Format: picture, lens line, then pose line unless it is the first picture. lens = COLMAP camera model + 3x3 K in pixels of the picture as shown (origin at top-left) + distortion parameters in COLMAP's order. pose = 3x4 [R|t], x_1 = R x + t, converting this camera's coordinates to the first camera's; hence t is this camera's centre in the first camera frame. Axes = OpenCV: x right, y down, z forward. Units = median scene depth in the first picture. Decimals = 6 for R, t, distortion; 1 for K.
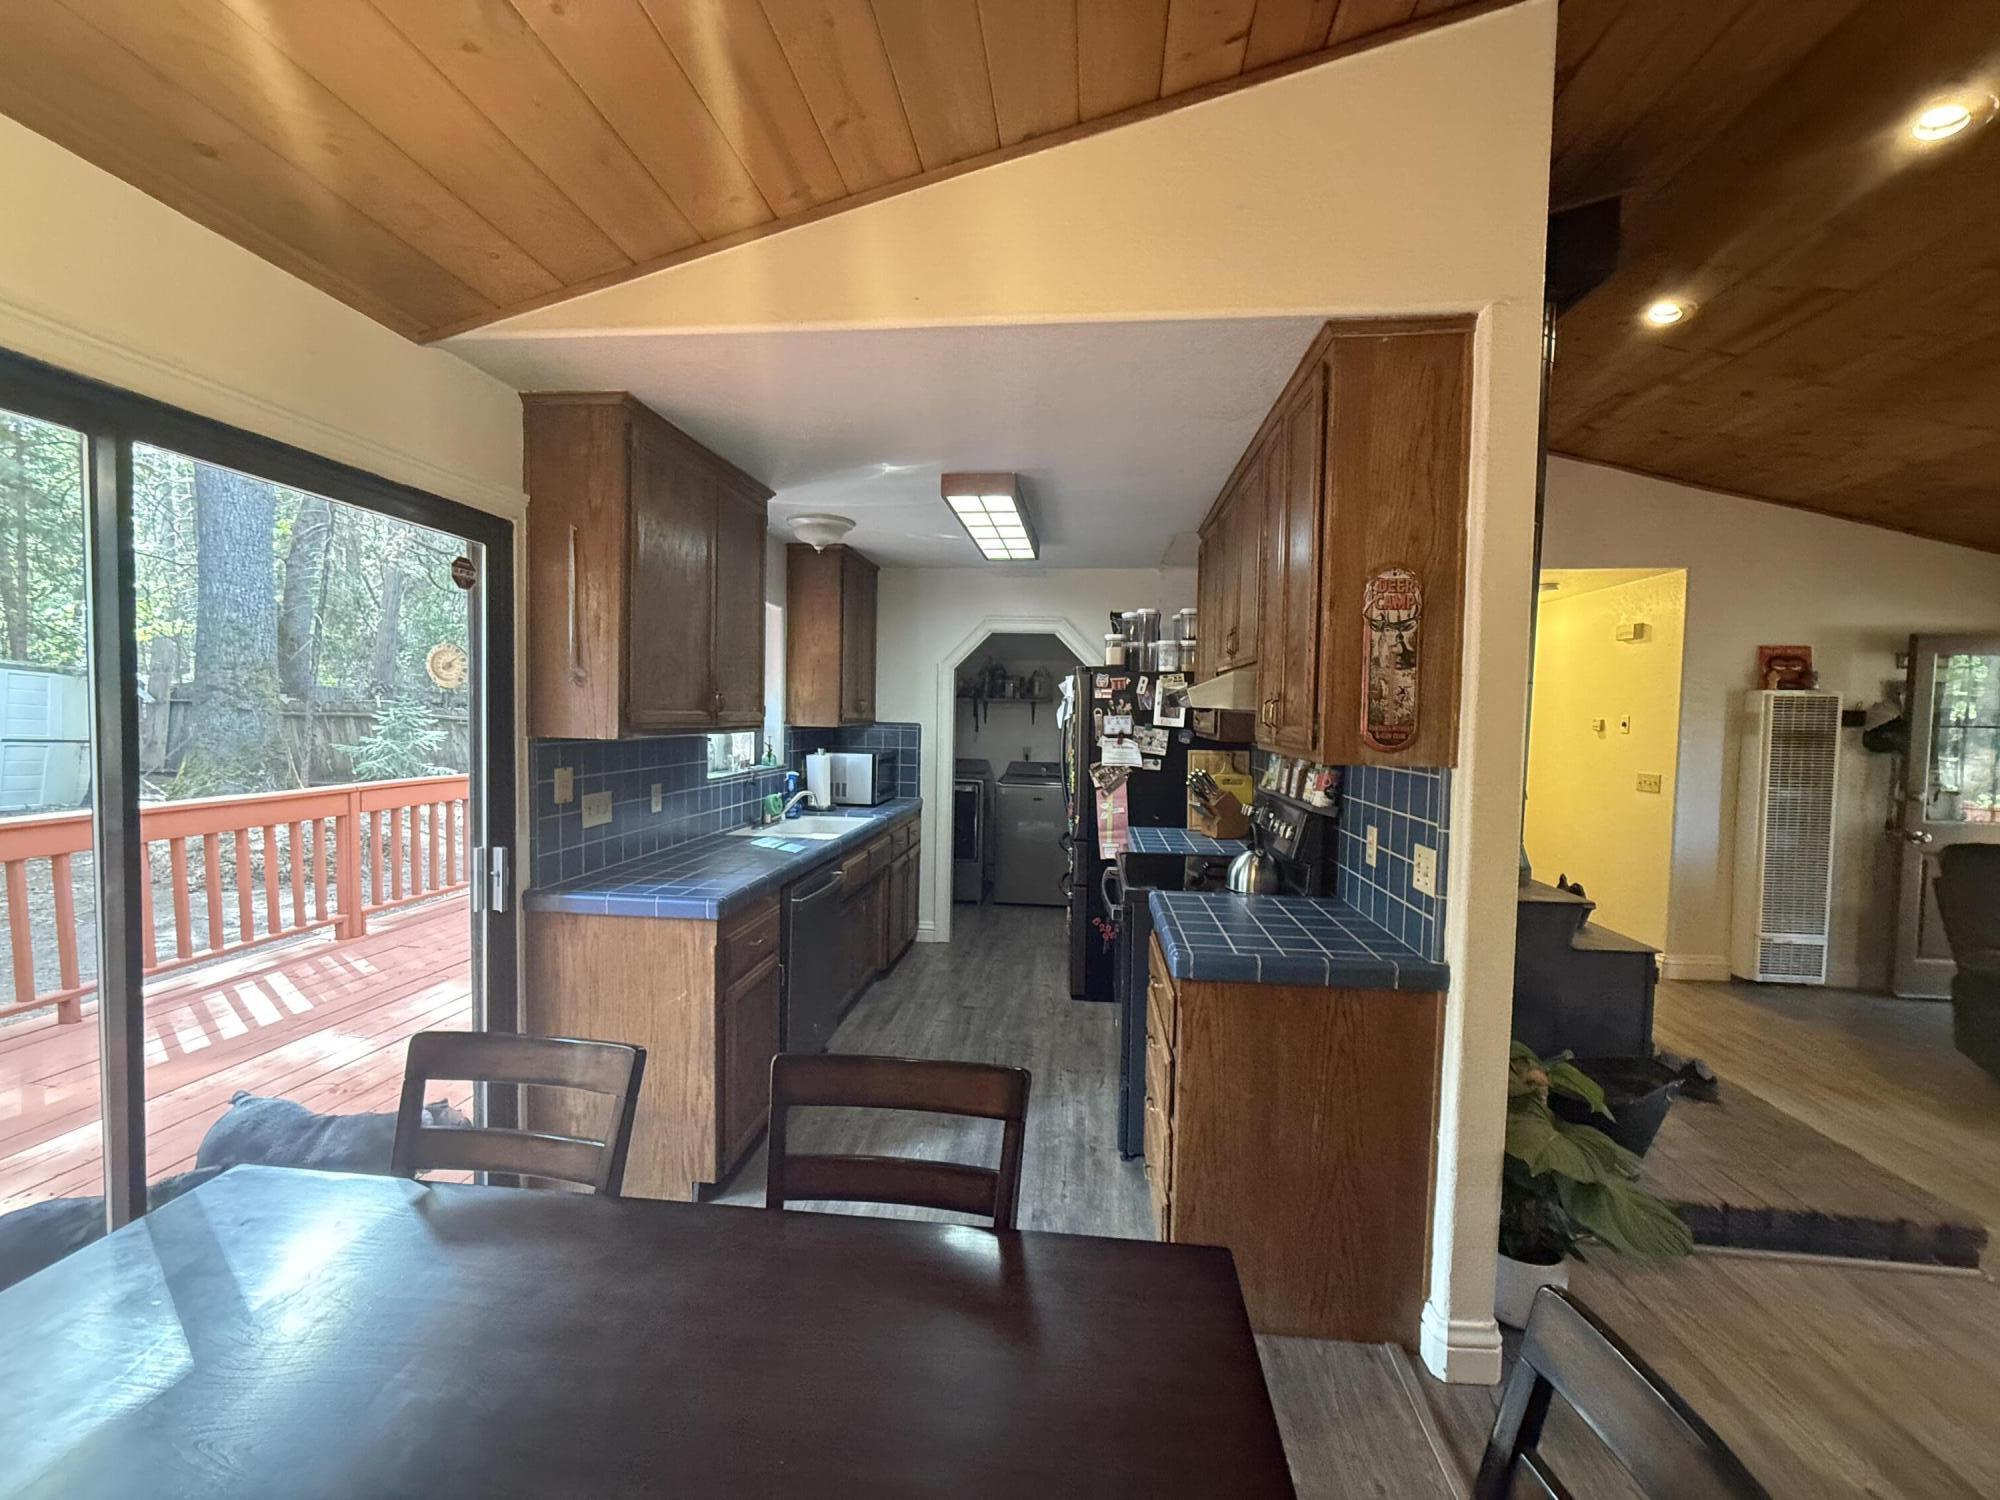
lens RADIAL K [[803.0, 0, 992.9], [0, 803.0, 749.2], [0, 0, 1]] dist [0.001571, 0.000343]
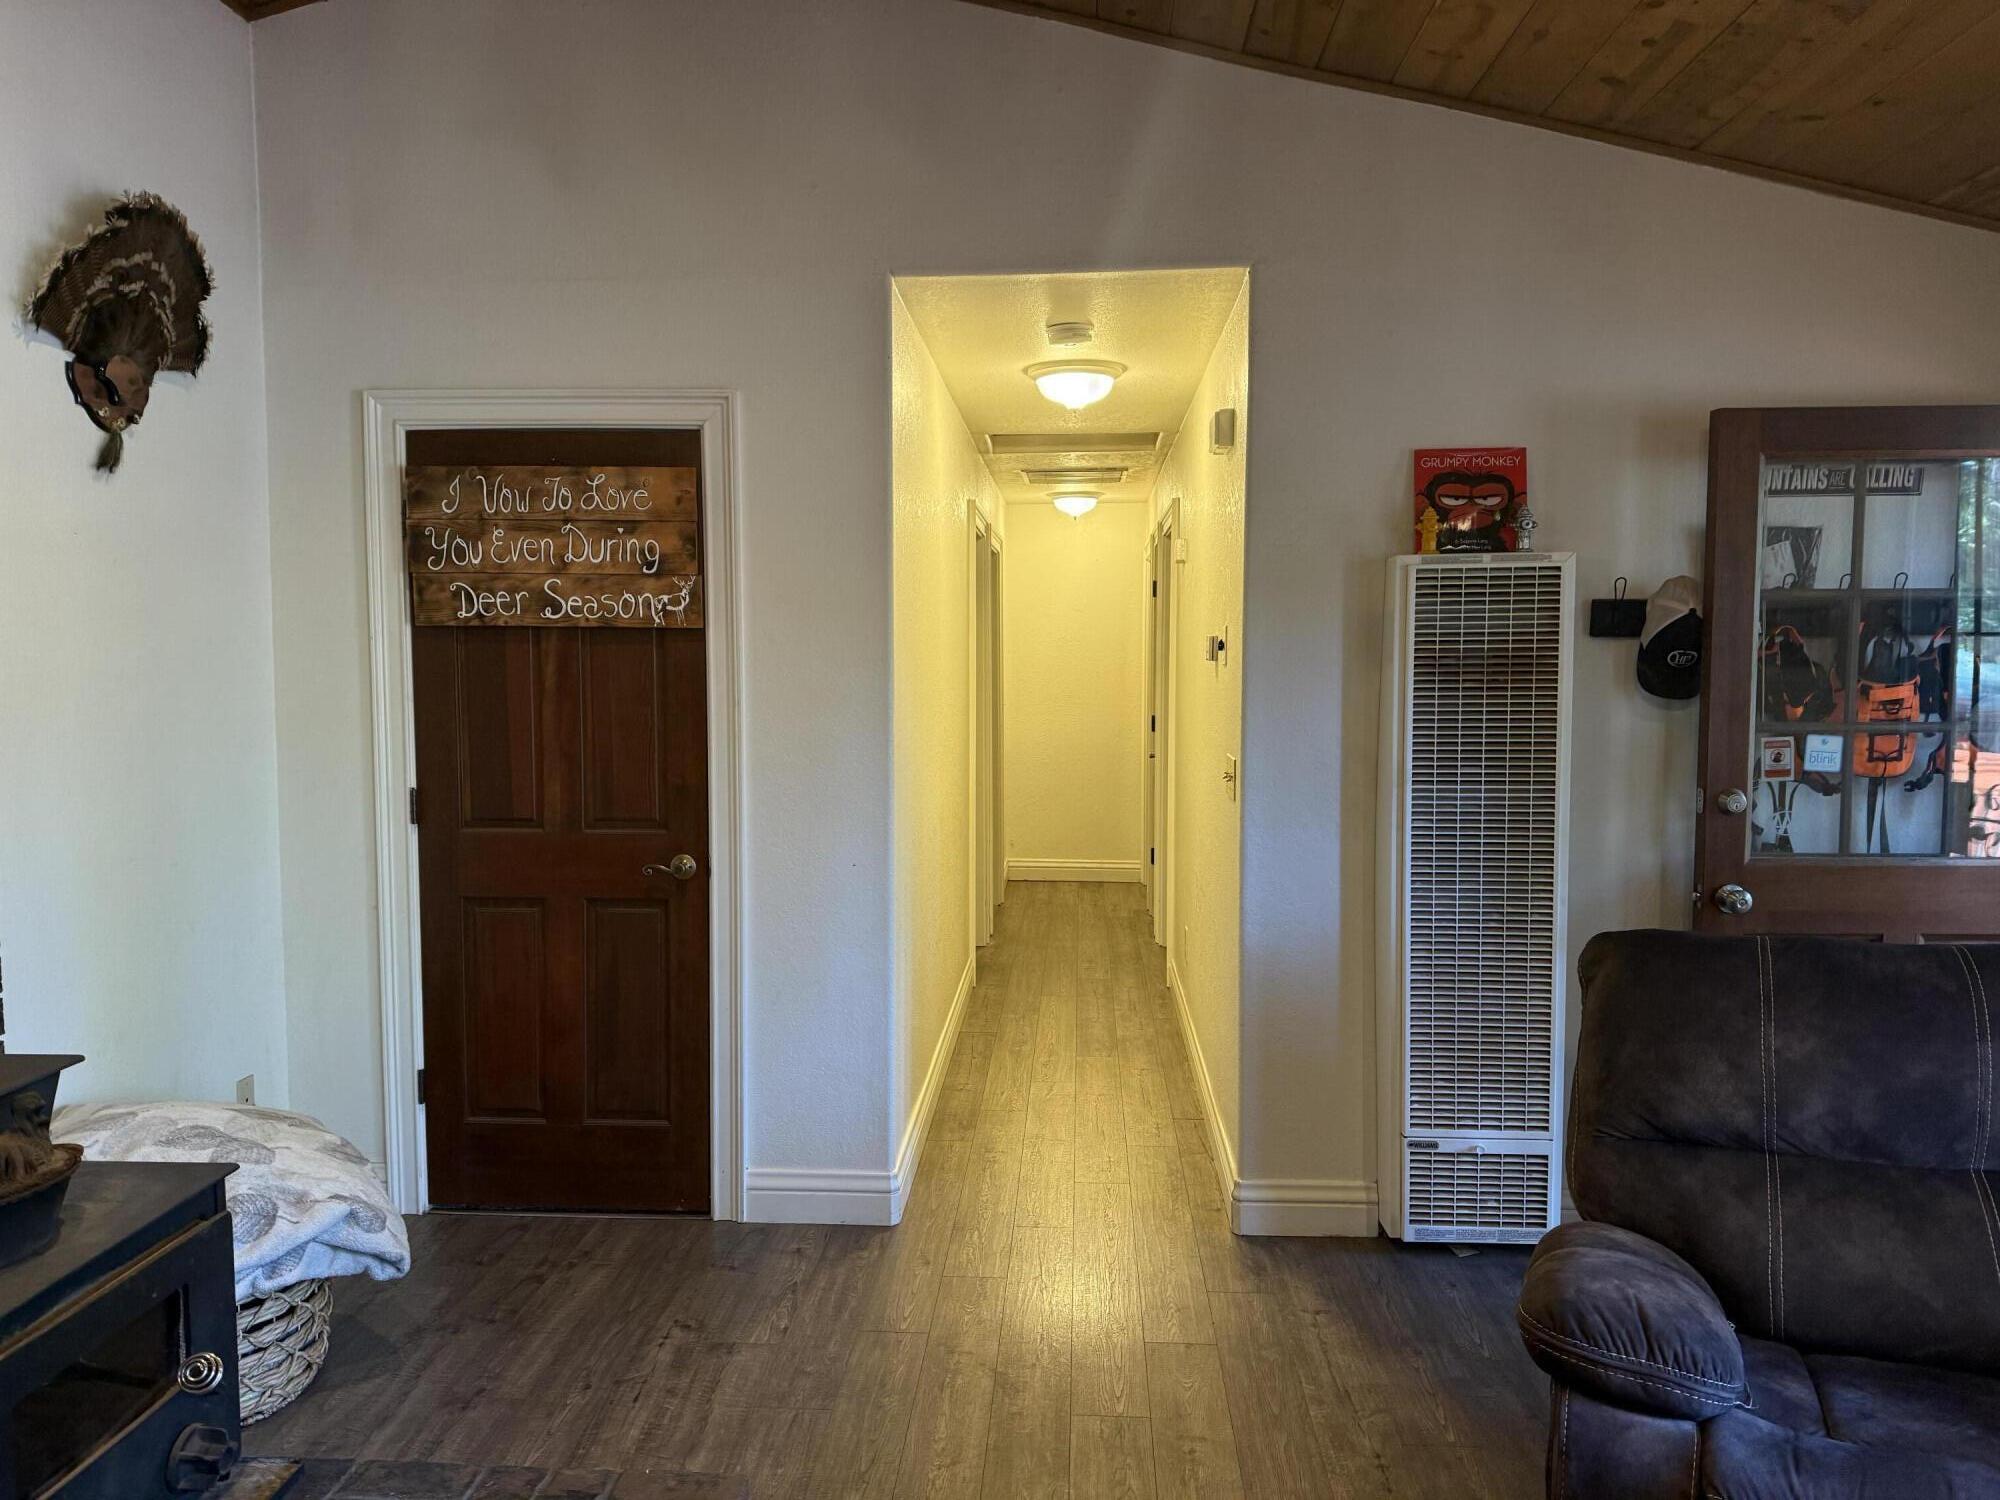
lens RADIAL K [[1406.8, 0, 984.4], [0, 1406.8, 743.0], [0, 0, 1]] dist [0.084357, -0.110812]
pose [[0.998777, -0.023562, 0.043457, 0.702992], [0.022456, 0.999416, 0.025759, 0.000659], [-0.044039, -0.024751, 0.998723, 0.266065]]
